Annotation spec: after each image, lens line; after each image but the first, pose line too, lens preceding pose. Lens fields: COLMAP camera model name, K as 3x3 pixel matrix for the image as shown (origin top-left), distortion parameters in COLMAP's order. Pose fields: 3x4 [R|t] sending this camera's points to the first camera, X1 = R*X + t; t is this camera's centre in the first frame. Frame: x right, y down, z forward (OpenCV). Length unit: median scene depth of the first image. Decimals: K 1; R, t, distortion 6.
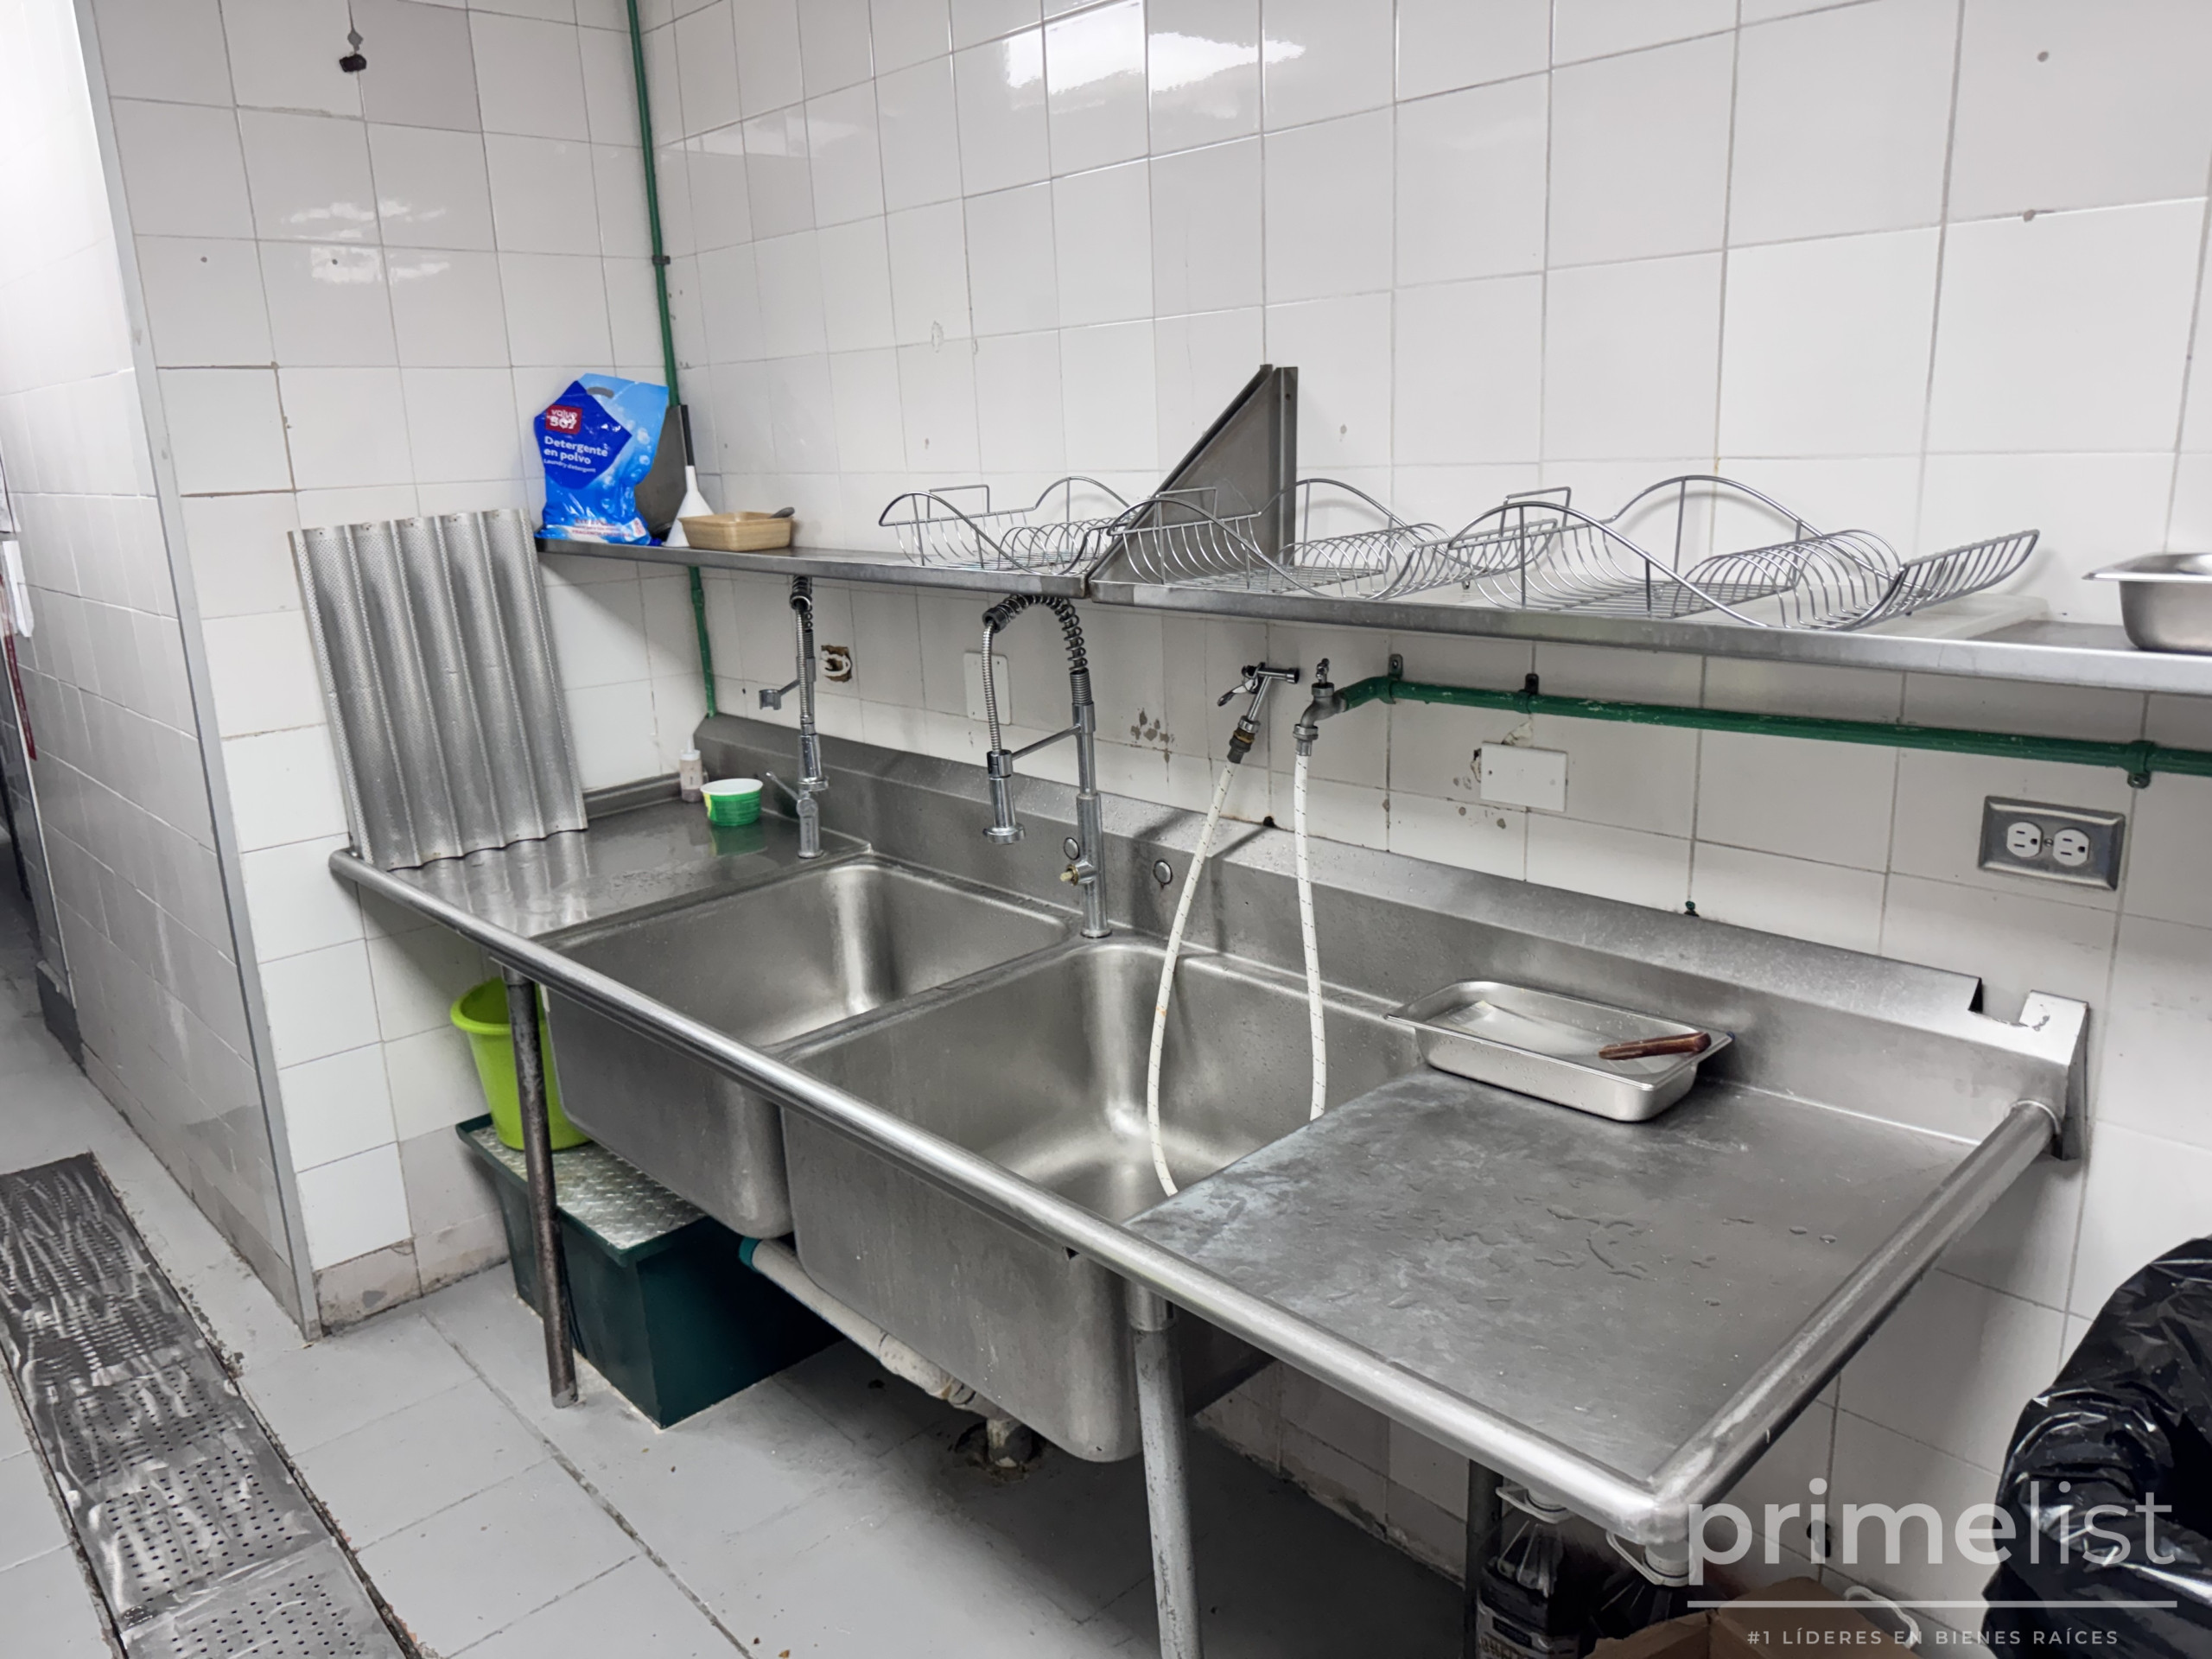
lens RADIAL K [[1563.8, 0, 1104.9], [0, 1563.8, 824.5], [0, 0, 1]] dist [0.039618, -0.035372]
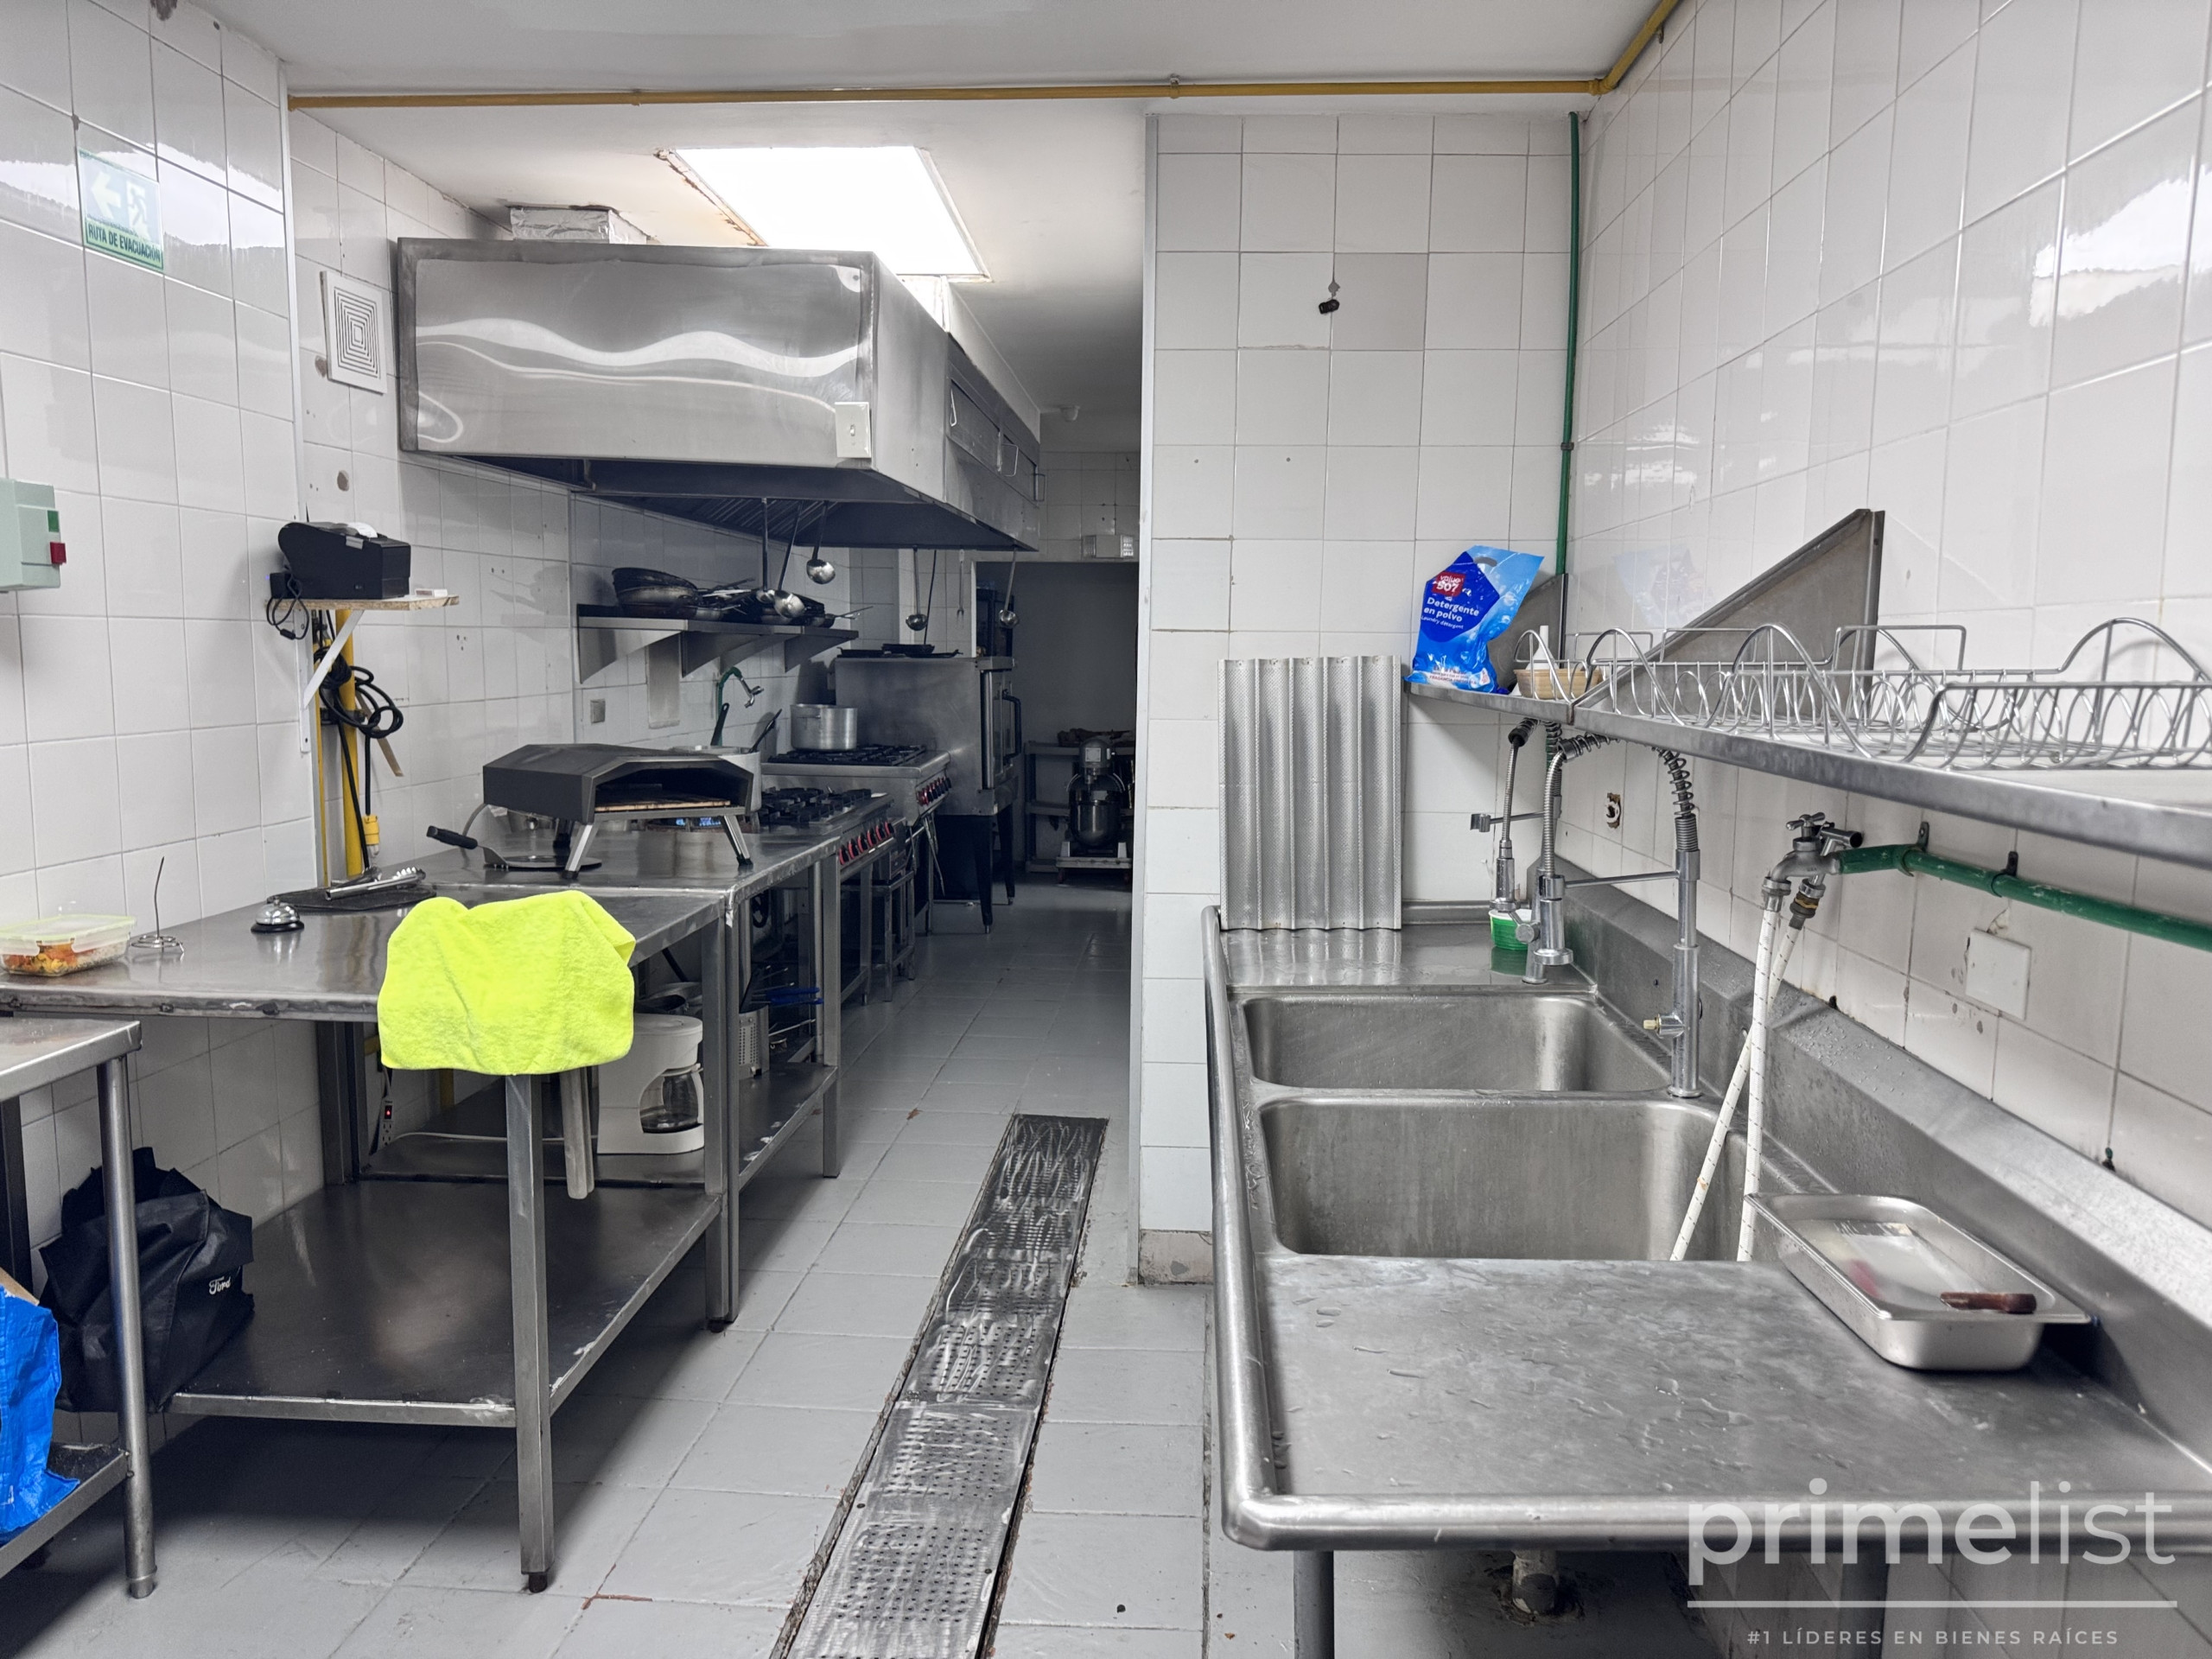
lens RADIAL K [[1563.8, 0, 1158.8], [0, 1563.8, 834.4], [0, 0, 1]] dist [0.039618, -0.035372]
pose [[0.704152, 0.123120, -0.699294, 0.358517], [-0.208117, 0.977386, -0.037480, 0.015250], [0.678865, 0.171927, 0.713851, 0.049927]]
